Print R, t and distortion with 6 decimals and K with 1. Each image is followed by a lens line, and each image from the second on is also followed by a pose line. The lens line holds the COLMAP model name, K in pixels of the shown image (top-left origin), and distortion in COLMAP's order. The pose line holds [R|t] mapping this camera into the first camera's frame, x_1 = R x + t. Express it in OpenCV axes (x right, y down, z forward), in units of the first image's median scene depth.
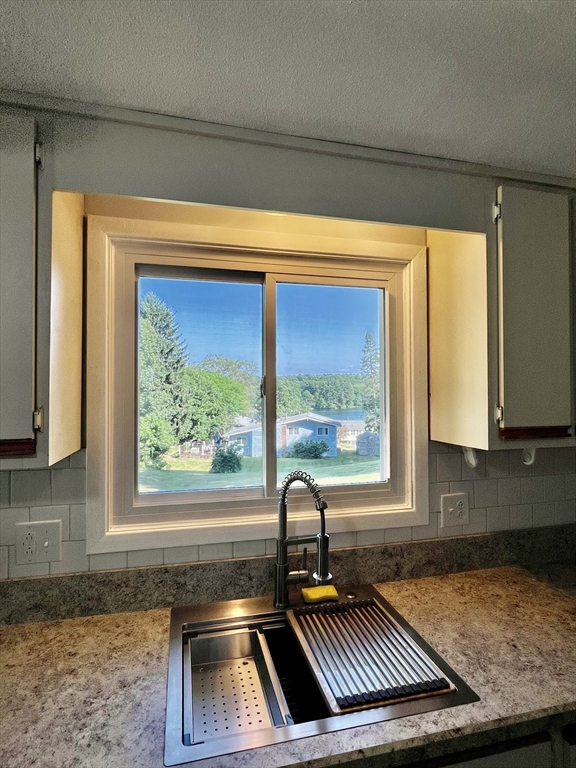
lens RADIAL K [[411.2, 0, 288.0], [0, 411.2, 384.0], [0, 0, 1]] dist [0.000938, 0.000096]
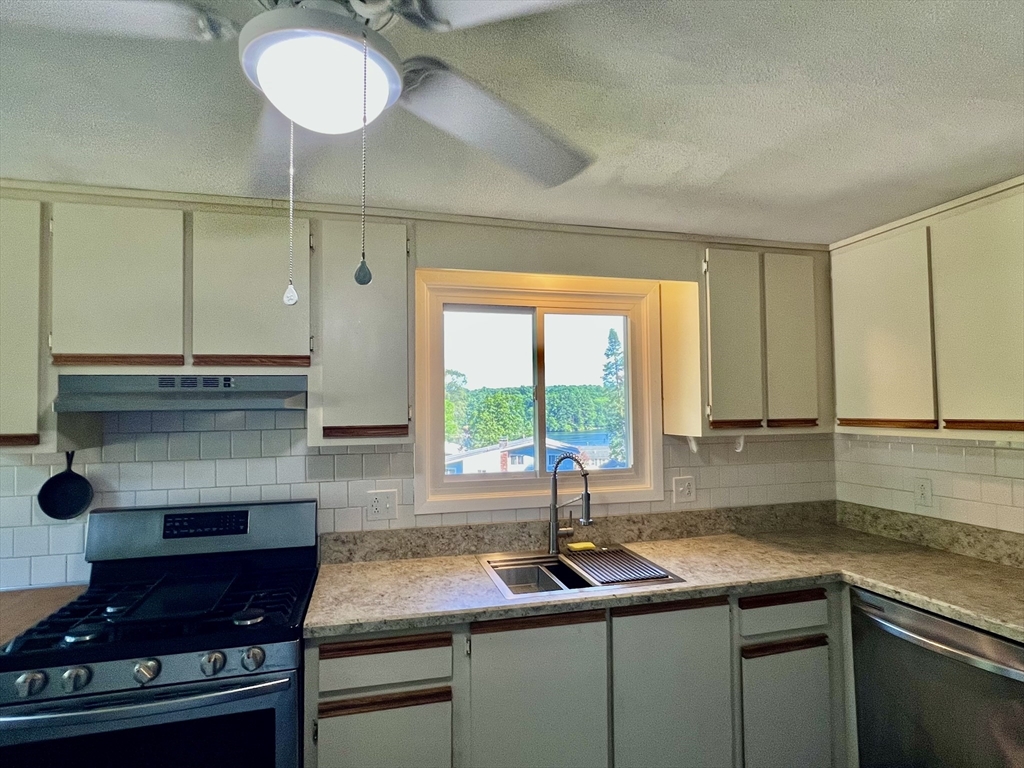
lens RADIAL K [[548.2, 0, 510.9], [0, 548.2, 387.7], [0, 0, 1]] dist [0.000938, 0.000096]
pose [[0.999930, -0.008666, 0.008096, -0.163327], [0.008832, 0.999748, -0.020654, 0.025033], [-0.007915, 0.020724, 0.999754, -0.802589]]
